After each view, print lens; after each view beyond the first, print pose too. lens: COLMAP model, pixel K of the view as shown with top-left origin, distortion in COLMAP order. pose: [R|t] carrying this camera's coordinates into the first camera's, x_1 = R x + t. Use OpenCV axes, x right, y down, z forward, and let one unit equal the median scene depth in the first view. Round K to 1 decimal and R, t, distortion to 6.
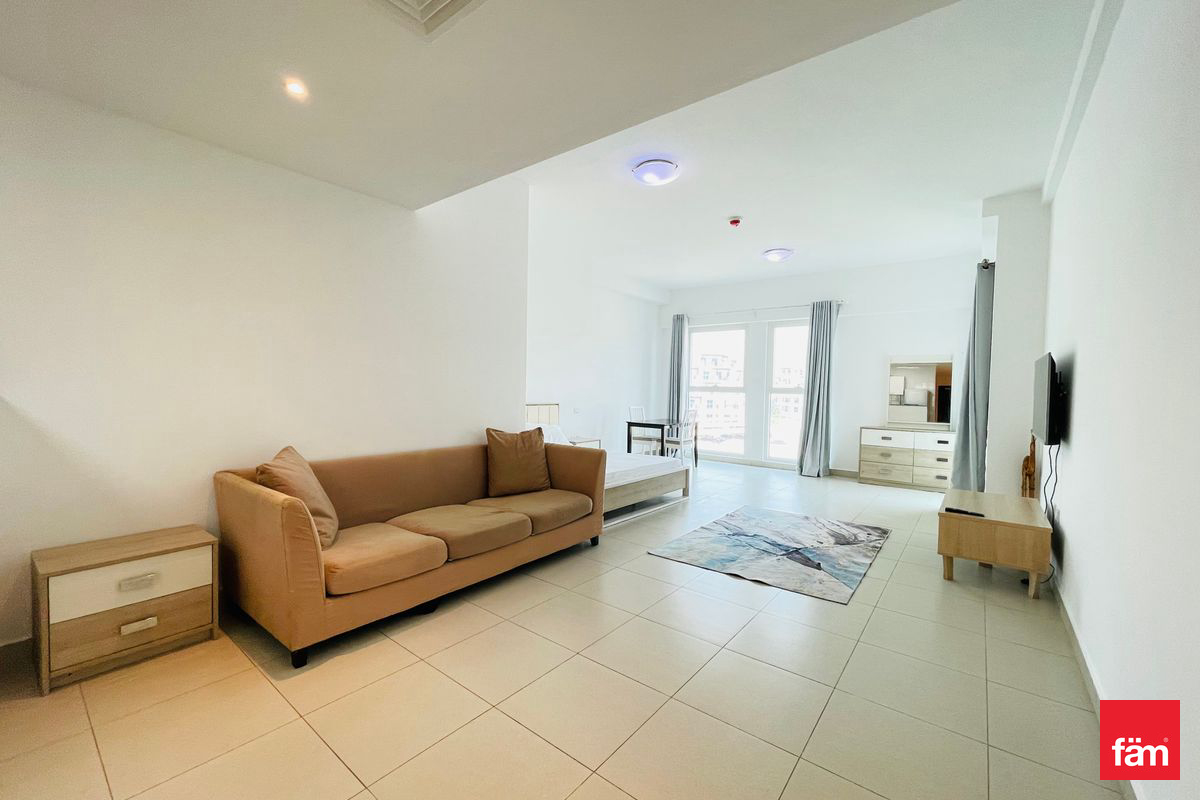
lens RADIAL K [[485.5, 0, 597.4], [0, 485.5, 398.2], [0, 0, 1]] dist [-0.007271, 0.004057]
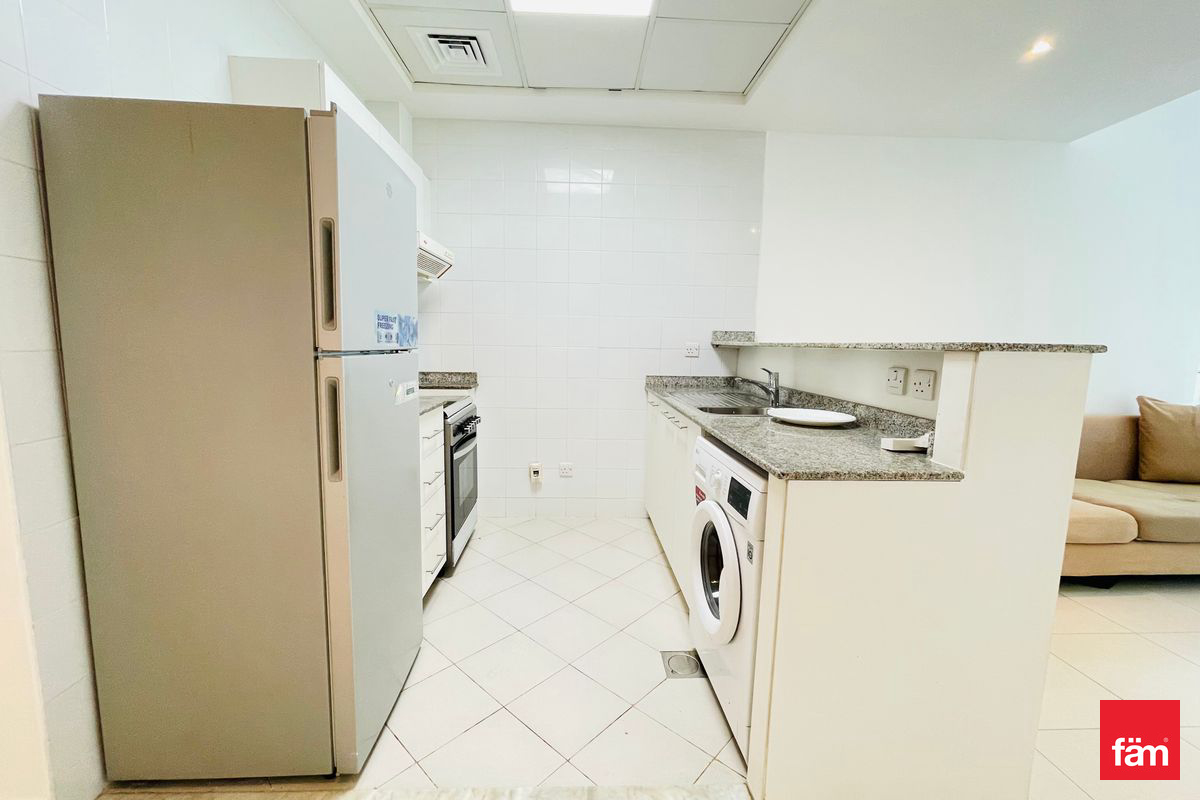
lens RADIAL K [[485.5, 0, 597.7], [0, 485.5, 403.0], [0, 0, 1]] dist [-0.007271, 0.004057]
pose [[0.652266, 0.086605, -0.753026, -0.195322], [-0.020958, 0.995132, 0.096296, 0.013732], [0.757700, -0.047029, 0.650906, -0.201909]]
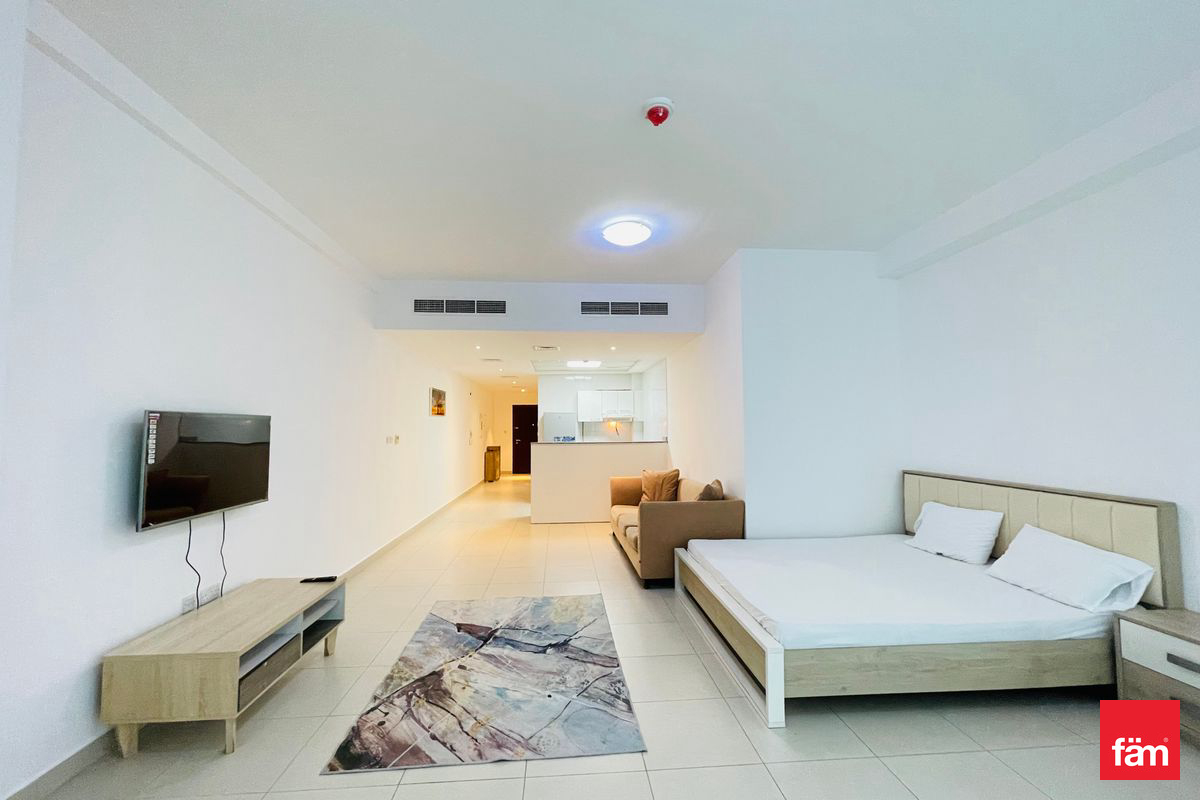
lens RADIAL K [[485.5, 0, 591.3], [0, 485.5, 398.5], [0, 0, 1]] dist [-0.007271, 0.004057]
pose [[-0.739640, -0.055997, -0.670669, 0.782786], [-0.024273, 0.998104, -0.056567, -0.060740], [0.672565, -0.025560, -0.739597, 1.592399]]
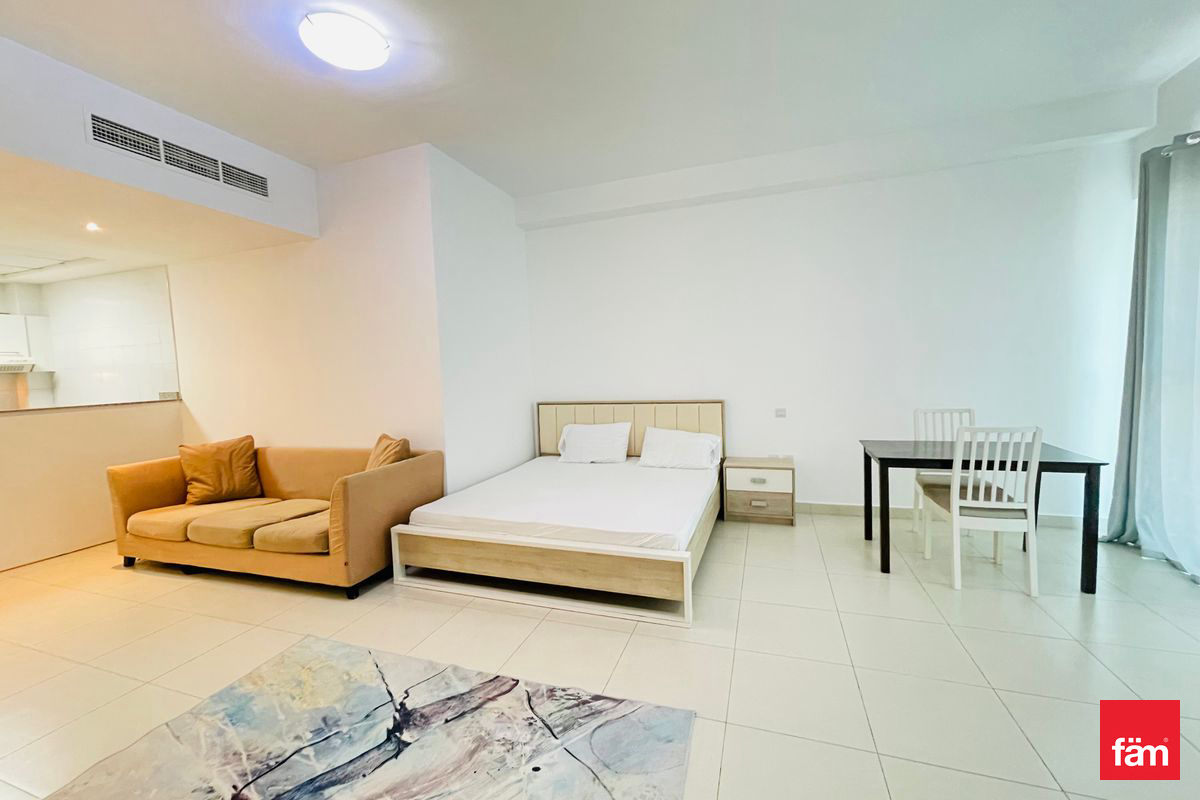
lens RADIAL K [[485.5, 0, 596.4], [0, 485.5, 401.8], [0, 0, 1]] dist [-0.007271, 0.004057]
pose [[0.324109, 0.030755, -0.945520, 0.764925], [0.021634, 0.998969, 0.039909, -0.028649], [0.945772, -0.033390, 0.323109, 1.026908]]
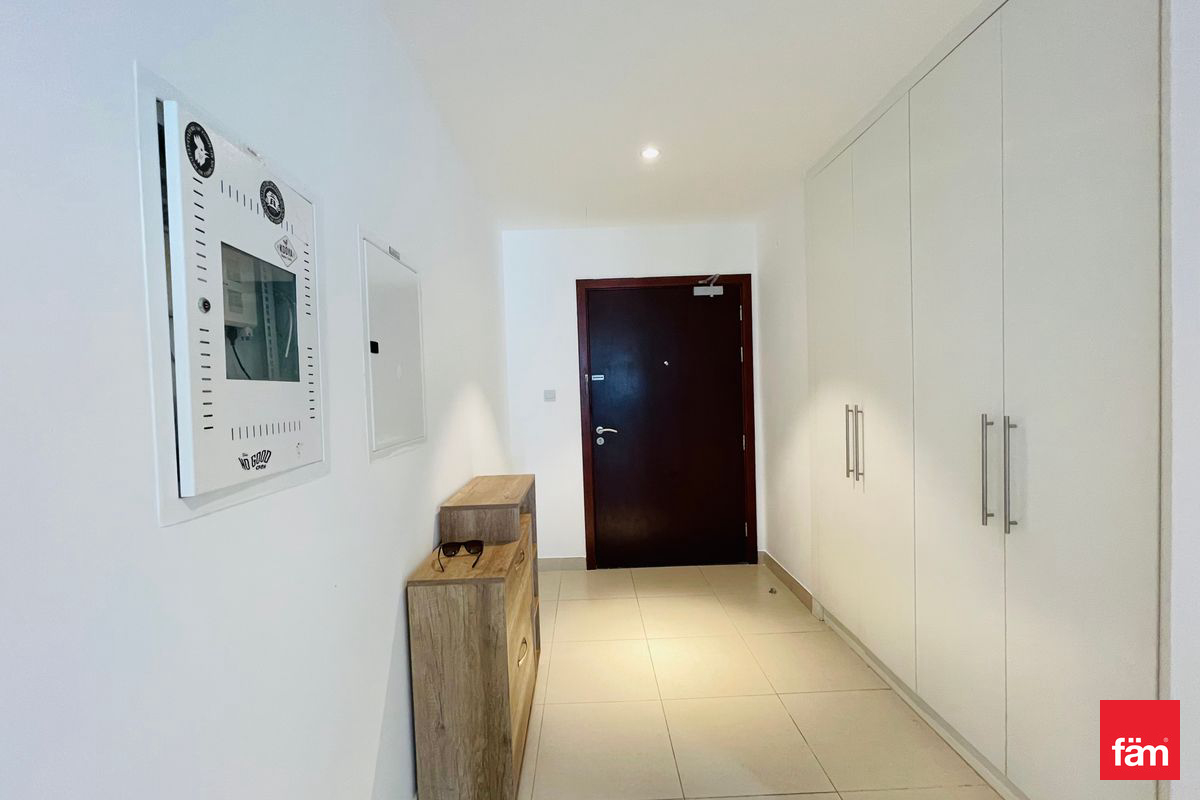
lens RADIAL K [[485.5, 0, 600.8], [0, 485.5, 396.0], [0, 0, 1]] dist [-0.007271, 0.004057]
pose [[-0.768705, 0.022332, -0.639214, -0.657516], [0.002616, 0.999492, 0.031773, -0.028078], [0.639598, 0.022751, -0.768373, -0.742712]]
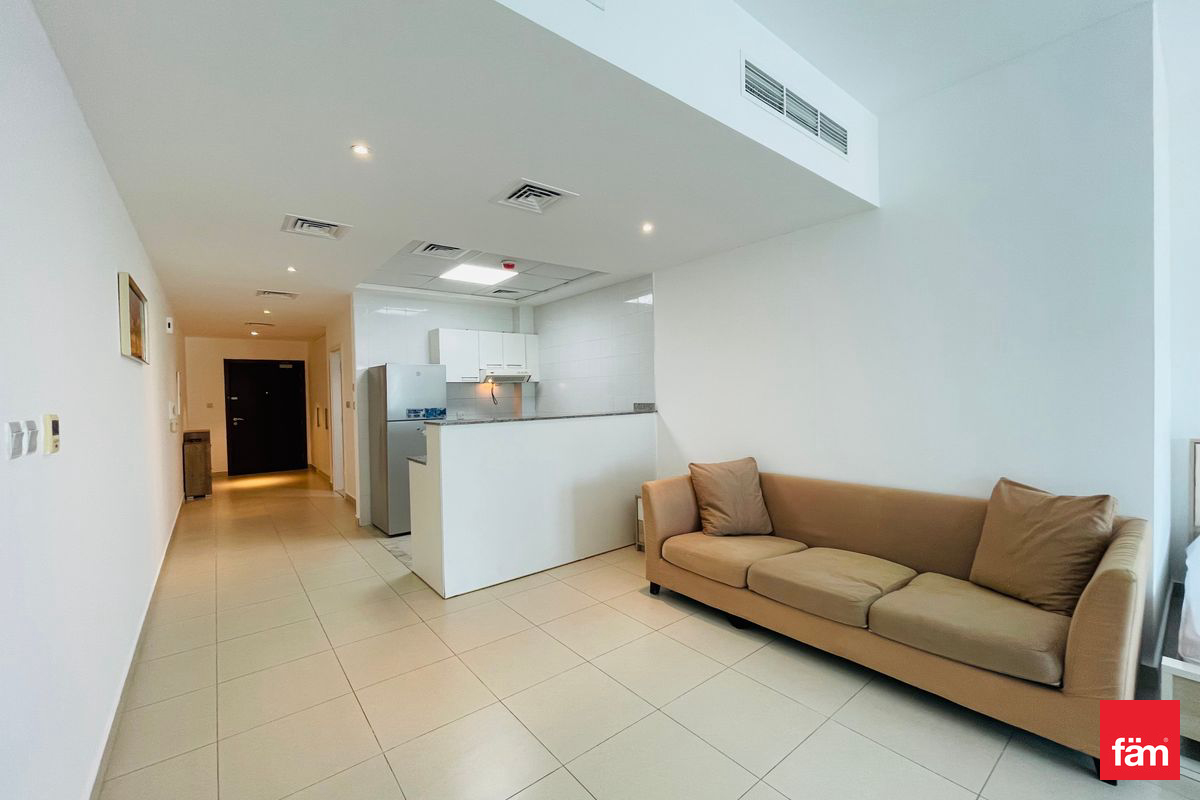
lens RADIAL K [[485.5, 0, 593.5], [0, 485.5, 401.3], [0, 0, 1]] dist [-0.007271, 0.004057]
pose [[-0.229982, -0.001320, -0.973194, 0.478779], [-0.007322, 0.999973, 0.000374, -0.032109], [0.973167, 0.007212, -0.229986, 0.589407]]
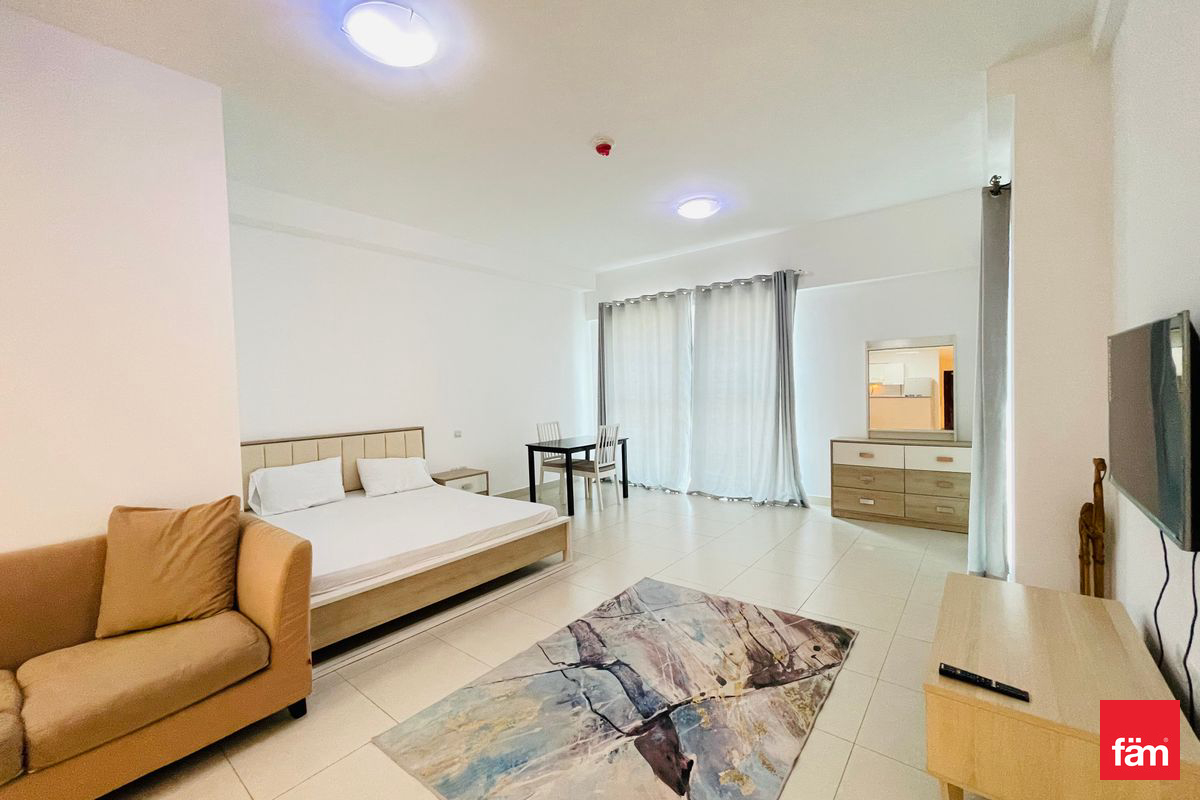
lens RADIAL K [[485.5, 0, 596.0], [0, 485.5, 400.0], [0, 0, 1]] dist [-0.007271, 0.004057]
pose [[0.998620, -0.050335, -0.014960, 0.323672], [0.050387, 0.998725, 0.003166, -0.033484], [0.014781, -0.003915, 0.999883, 0.420557]]
